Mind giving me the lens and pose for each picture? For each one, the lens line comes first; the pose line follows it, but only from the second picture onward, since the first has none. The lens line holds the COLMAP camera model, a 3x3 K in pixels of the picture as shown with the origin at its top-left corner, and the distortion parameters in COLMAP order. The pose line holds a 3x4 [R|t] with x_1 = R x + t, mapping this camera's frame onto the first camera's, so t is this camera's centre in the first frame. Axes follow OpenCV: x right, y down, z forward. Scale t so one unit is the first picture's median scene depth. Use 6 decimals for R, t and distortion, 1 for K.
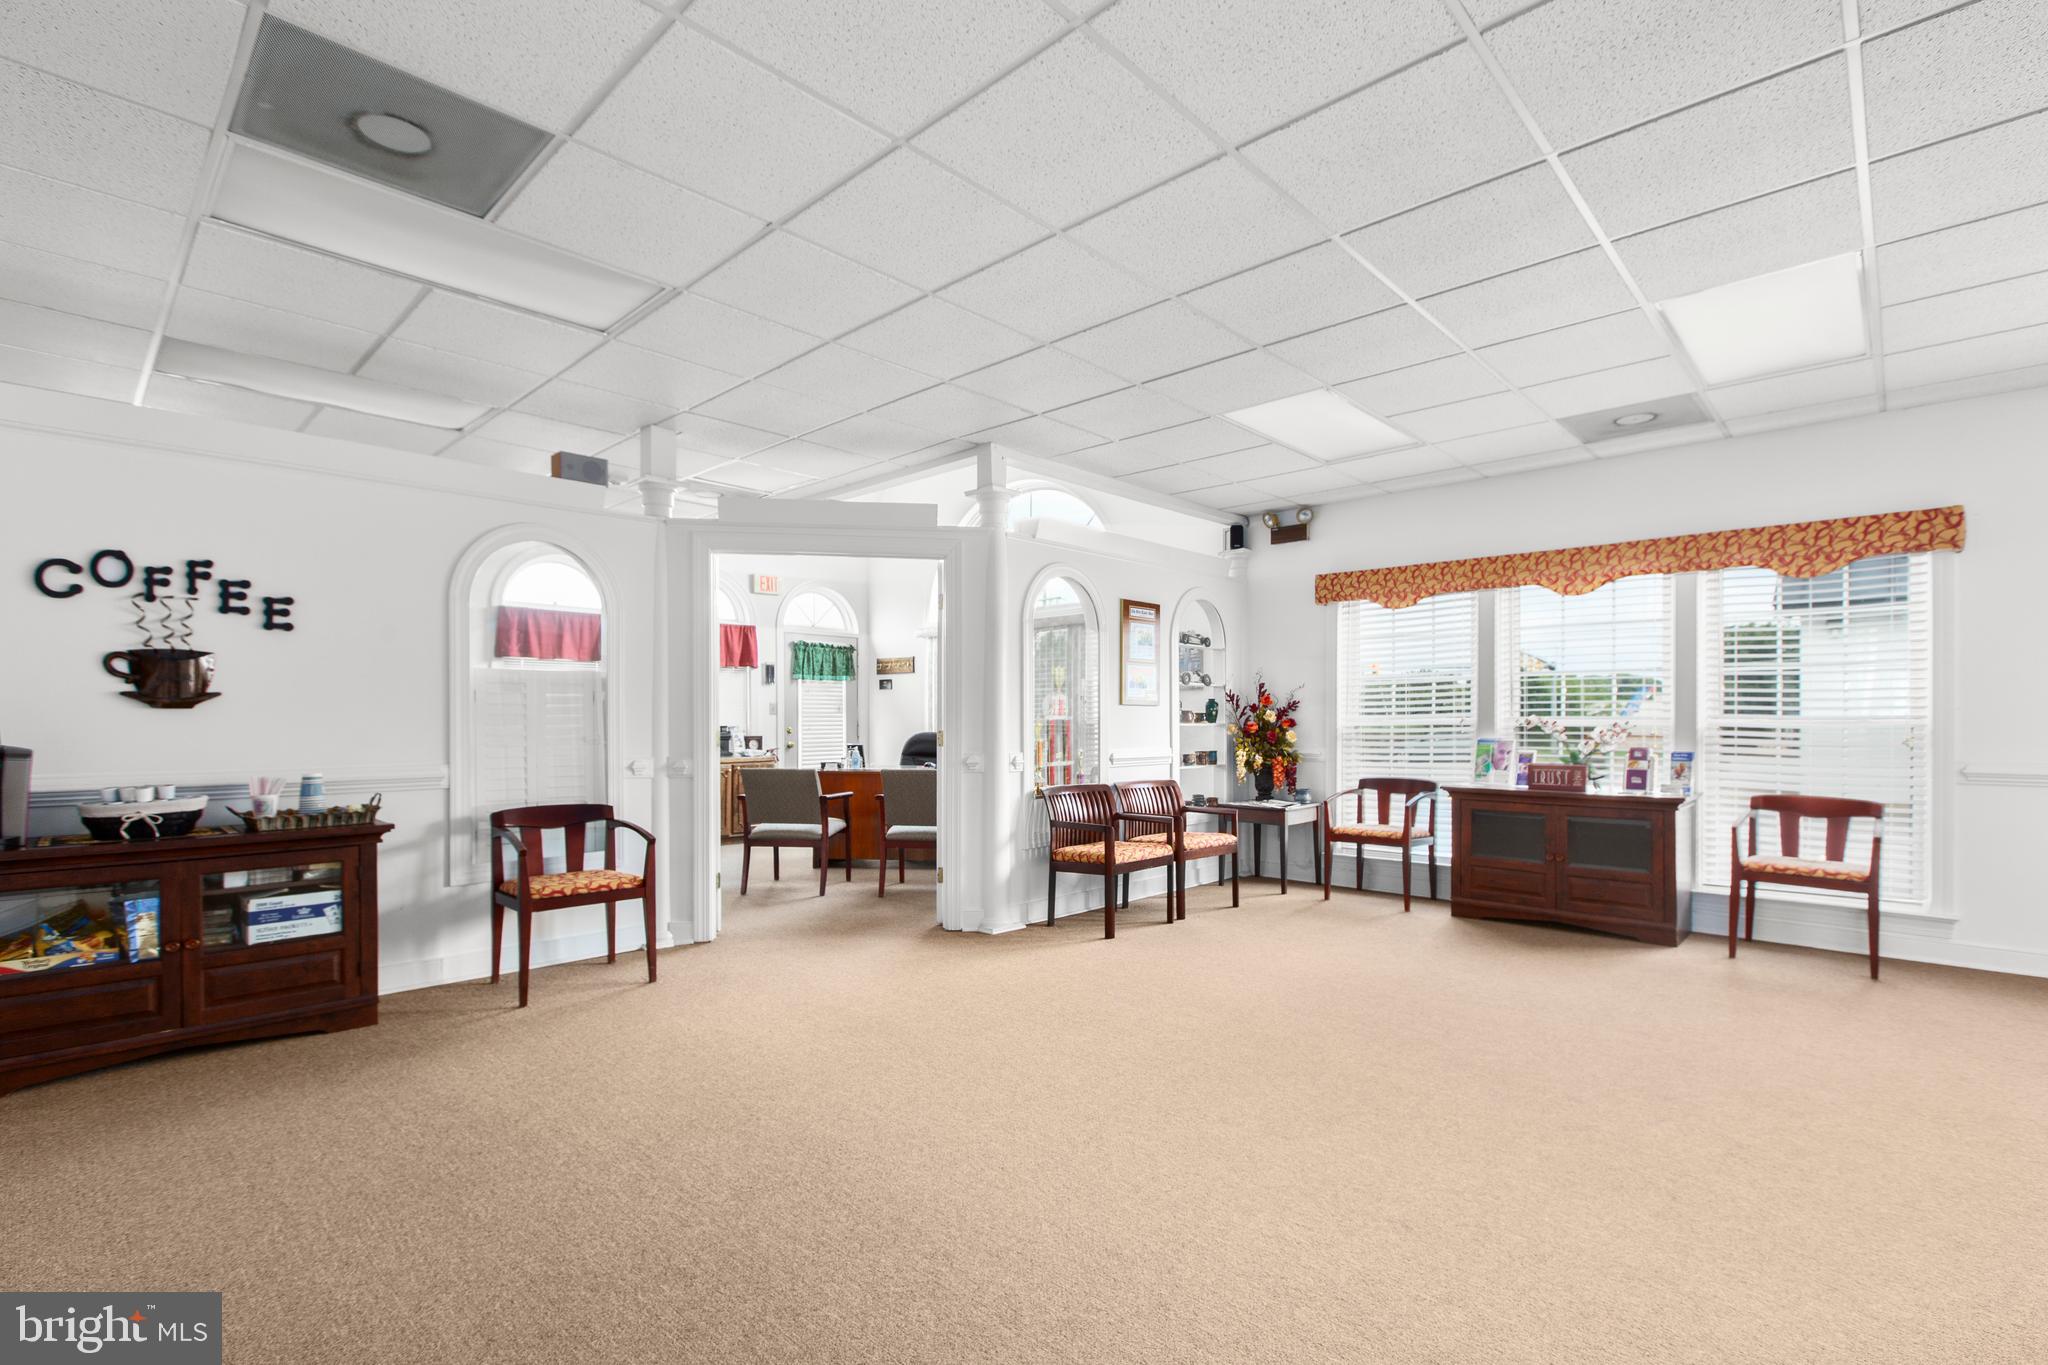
lens RADIAL K [[936.6, 0, 1026.7], [0, 936.6, 700.3], [0, 0, 1]] dist [0.002928, 0.000580]
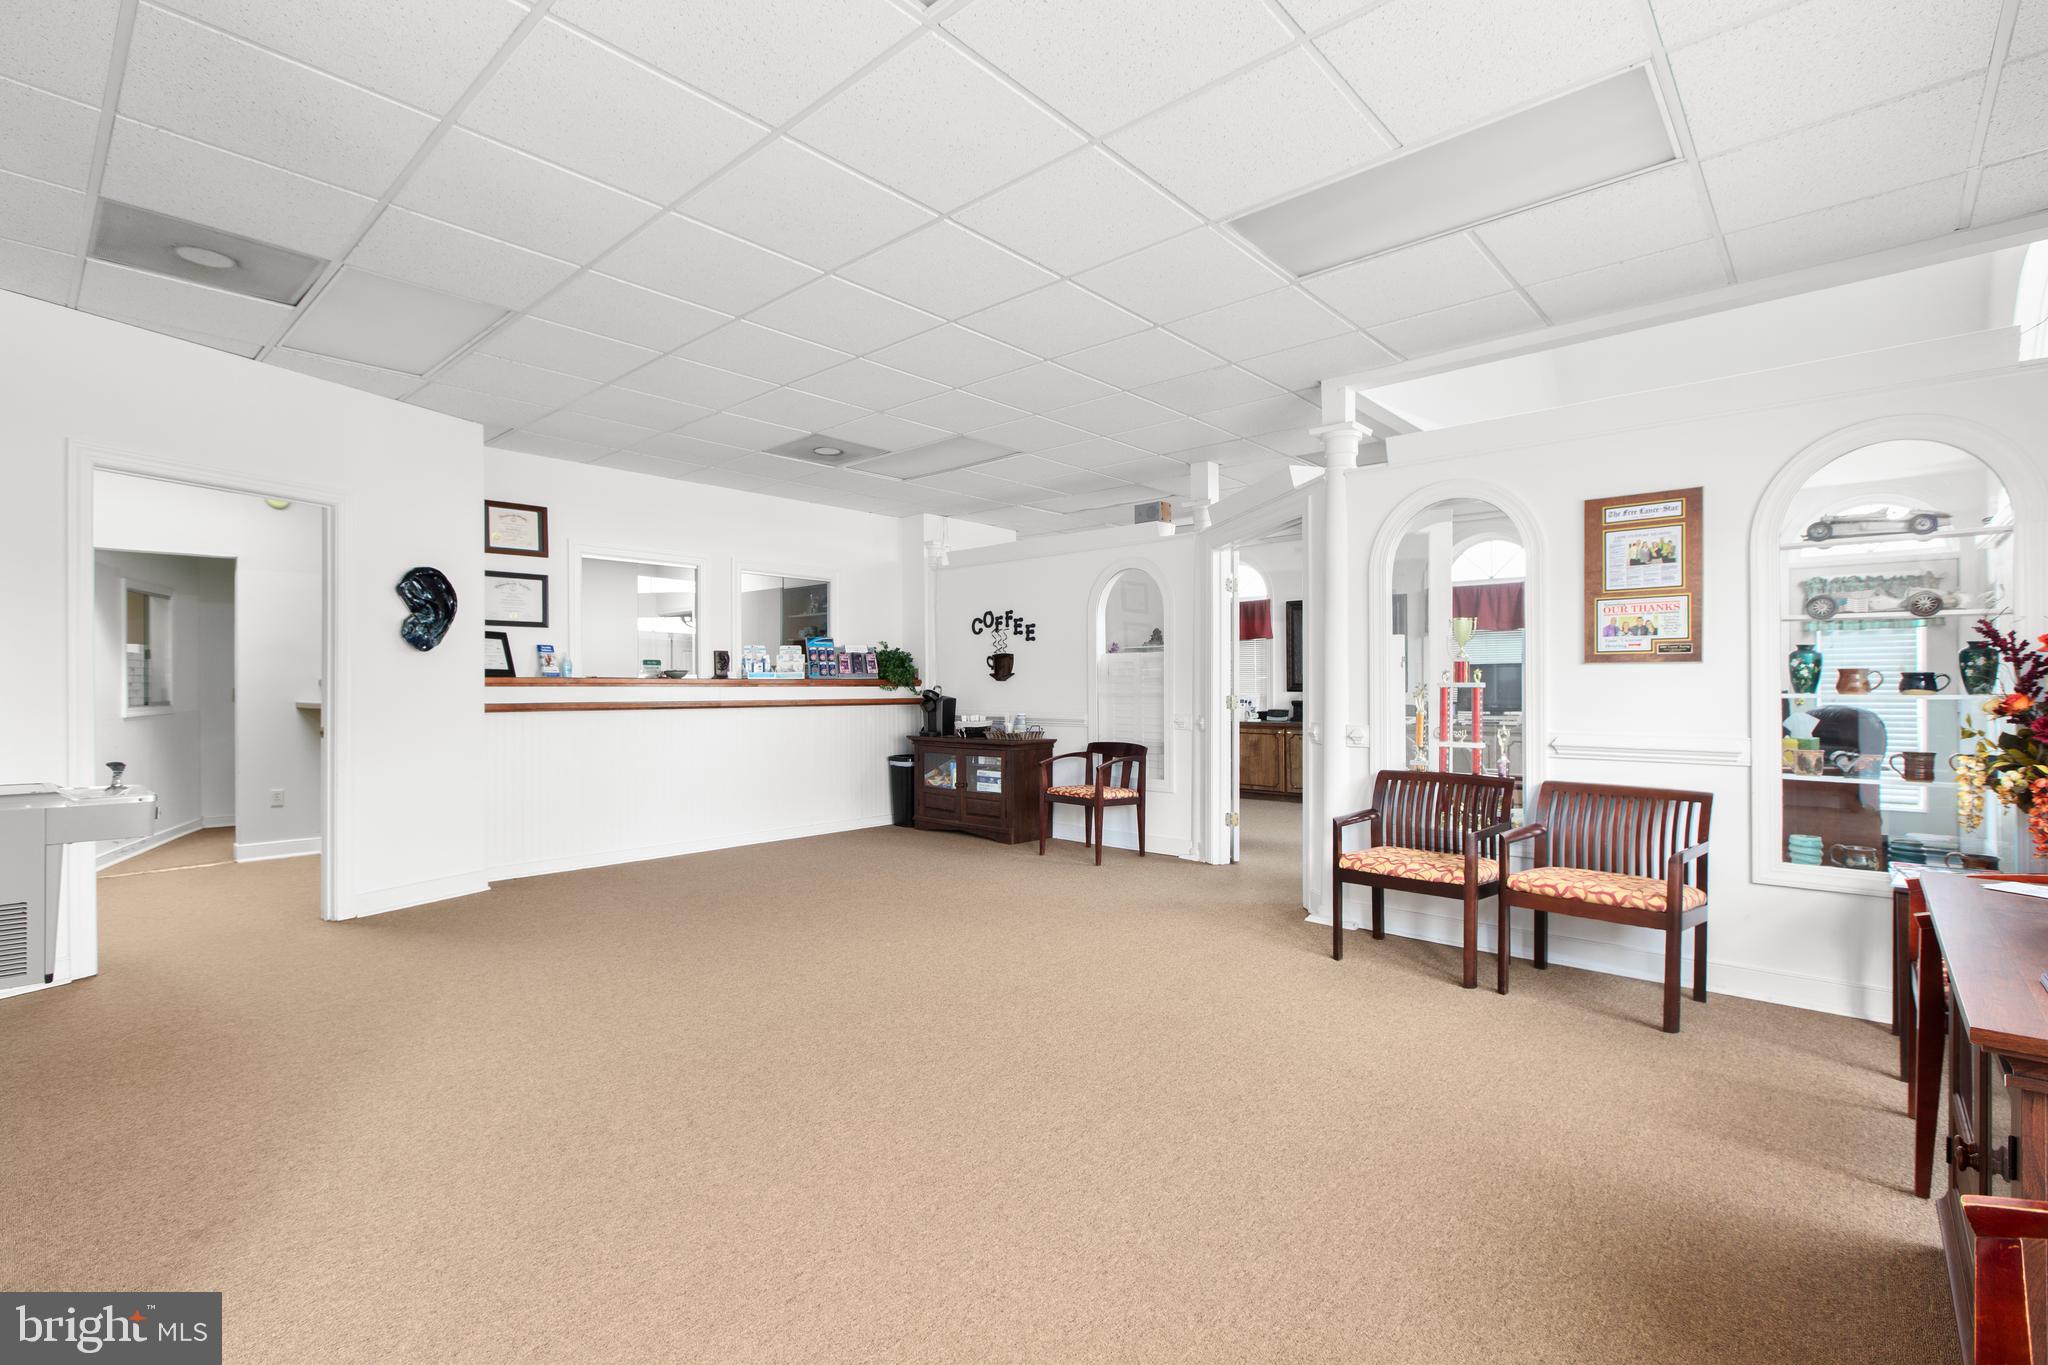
lens RADIAL K [[936.6, 0, 1028.1], [0, 936.6, 685.6], [0, 0, 1]] dist [0.002928, 0.000580]
pose [[0.035406, -0.004600, -0.999362, 1.182540], [0.015435, 0.999873, -0.004056, 0.027242], [0.999254, -0.015282, 0.035473, 0.935972]]
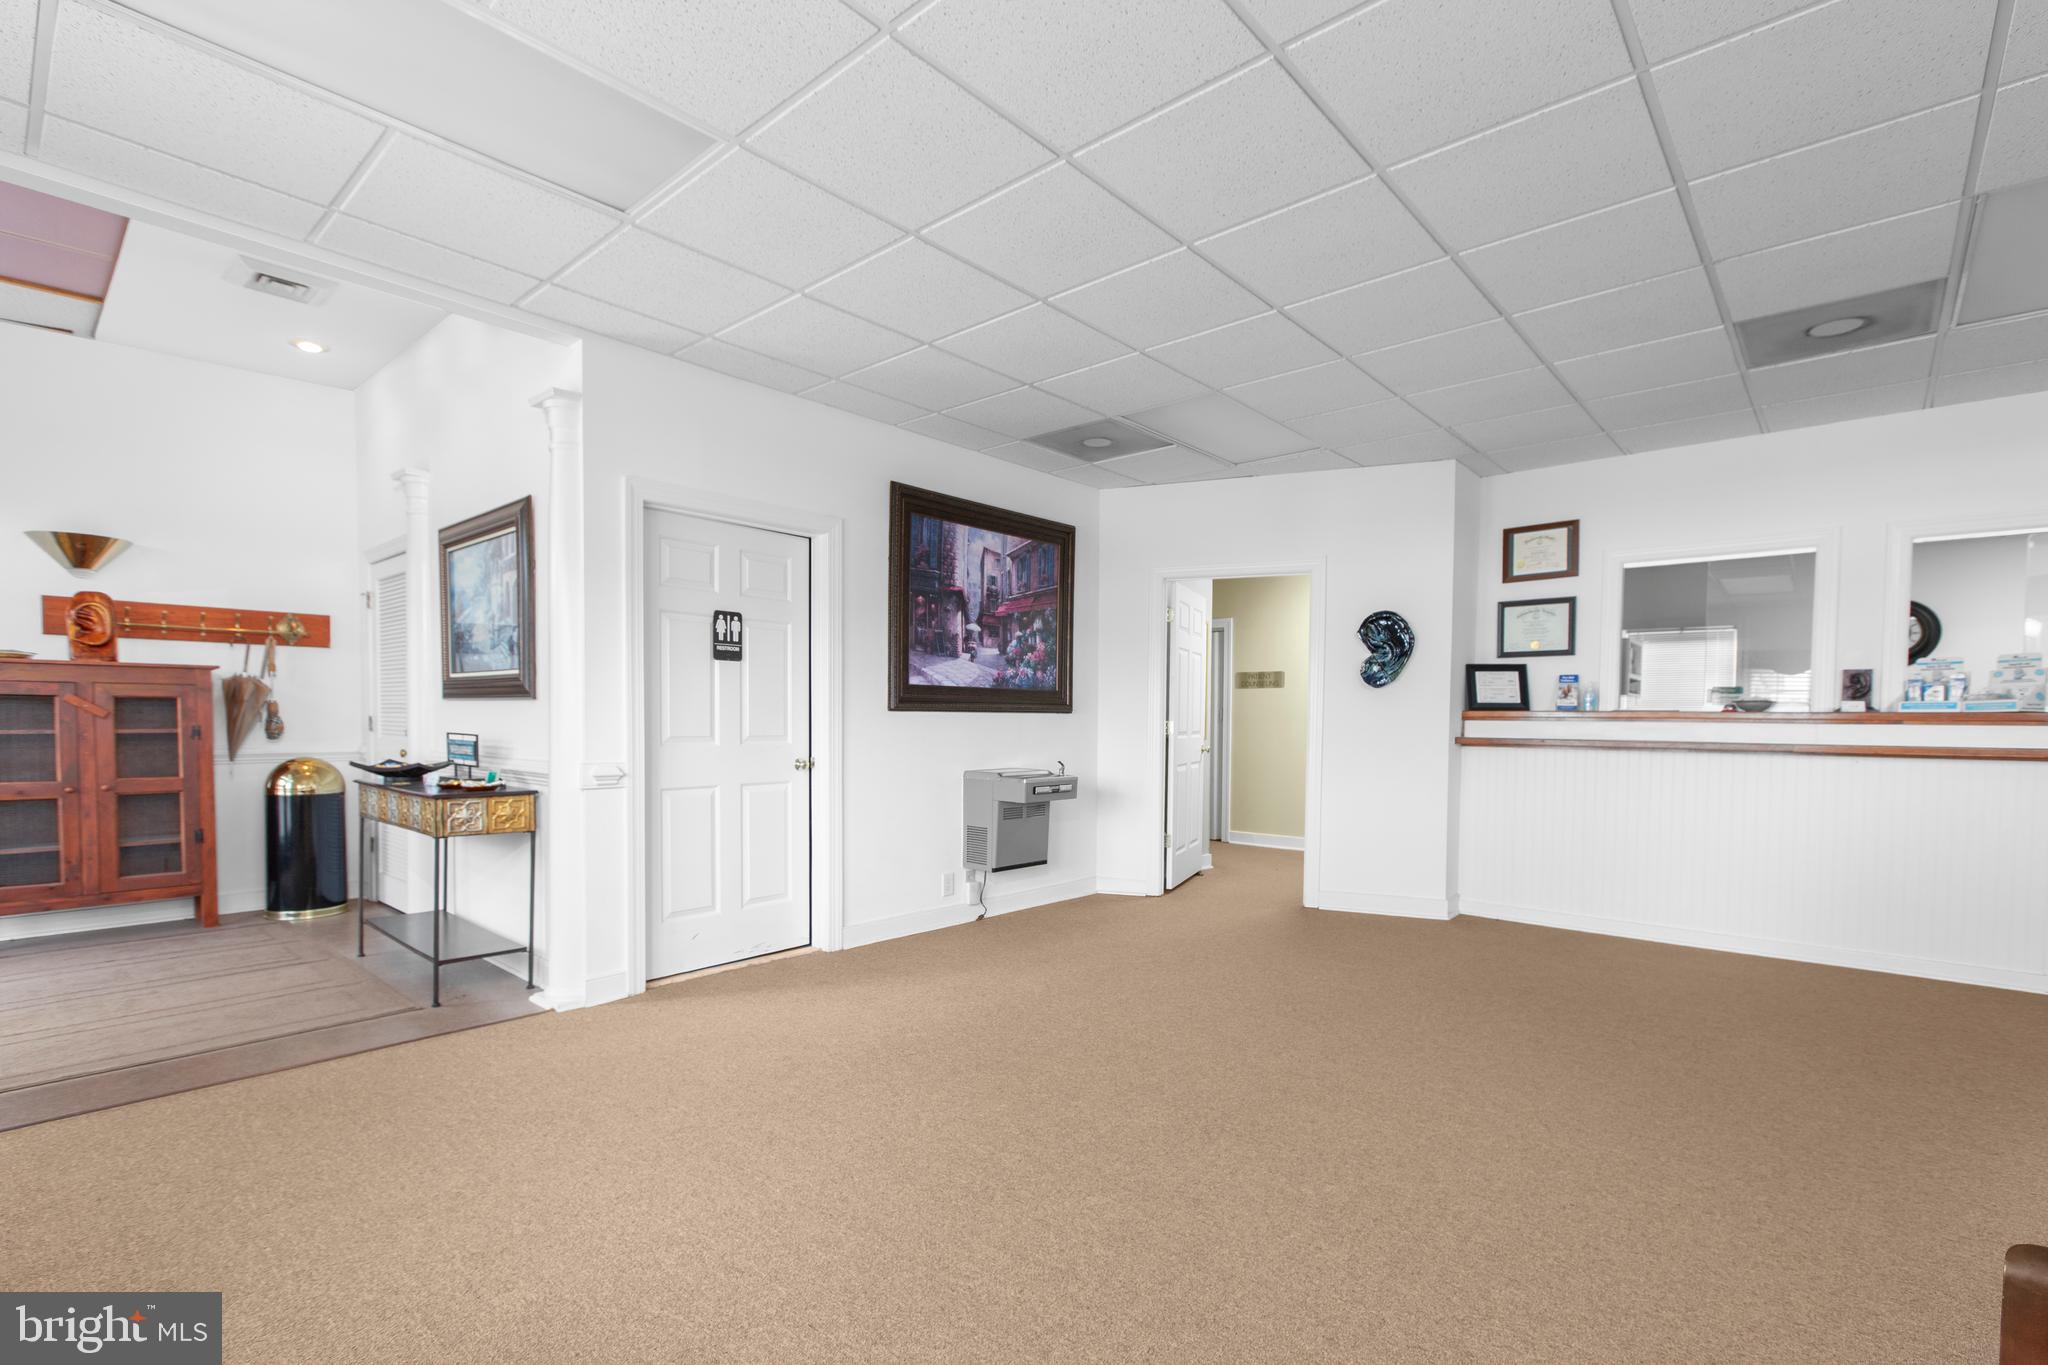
lens RADIAL K [[936.6, 0, 1033.0], [0, 936.6, 747.1], [0, 0, 1]] dist [0.002928, 0.000580]
pose [[-0.998849, -0.012013, -0.046435, 0.426797], [-0.012886, 0.999745, 0.018550, 0.033650], [0.046200, 0.019127, -0.998749, 1.582746]]
